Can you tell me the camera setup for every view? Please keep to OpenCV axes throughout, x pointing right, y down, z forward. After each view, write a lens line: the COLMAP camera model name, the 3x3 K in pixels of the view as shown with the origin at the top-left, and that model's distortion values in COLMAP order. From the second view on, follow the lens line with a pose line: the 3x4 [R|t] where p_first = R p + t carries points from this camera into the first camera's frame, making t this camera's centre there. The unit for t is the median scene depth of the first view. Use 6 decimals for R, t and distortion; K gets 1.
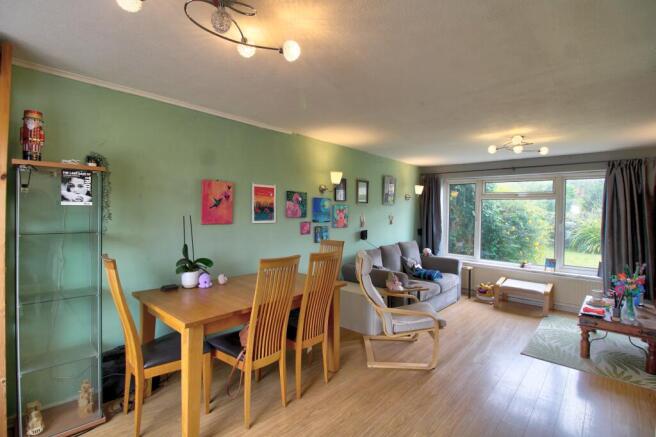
lens RADIAL K [[305.4, 0, 323.7], [0, 305.4, 213.9], [0, 0, 1]] dist [-0.013761, -0.006027]
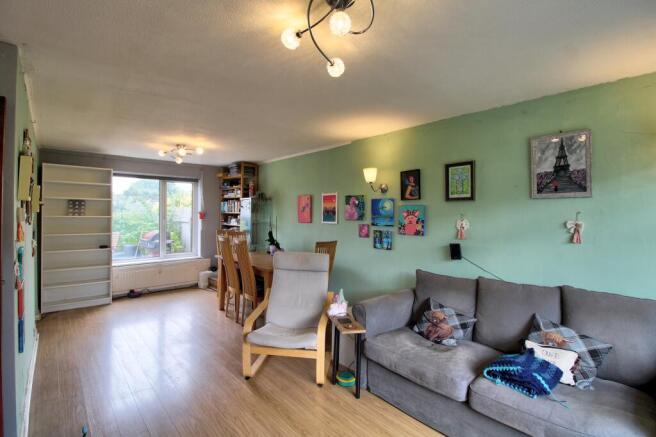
lens RADIAL K [[305.4, 0, 326.7], [0, 305.4, 215.1], [0, 0, 1]] dist [-0.013761, -0.006027]
pose [[-0.088280, -0.016588, -0.995958, 0.932881], [-0.020055, 0.999688, -0.014873, 0.012064], [0.995894, 0.018661, -0.088585, 0.966478]]
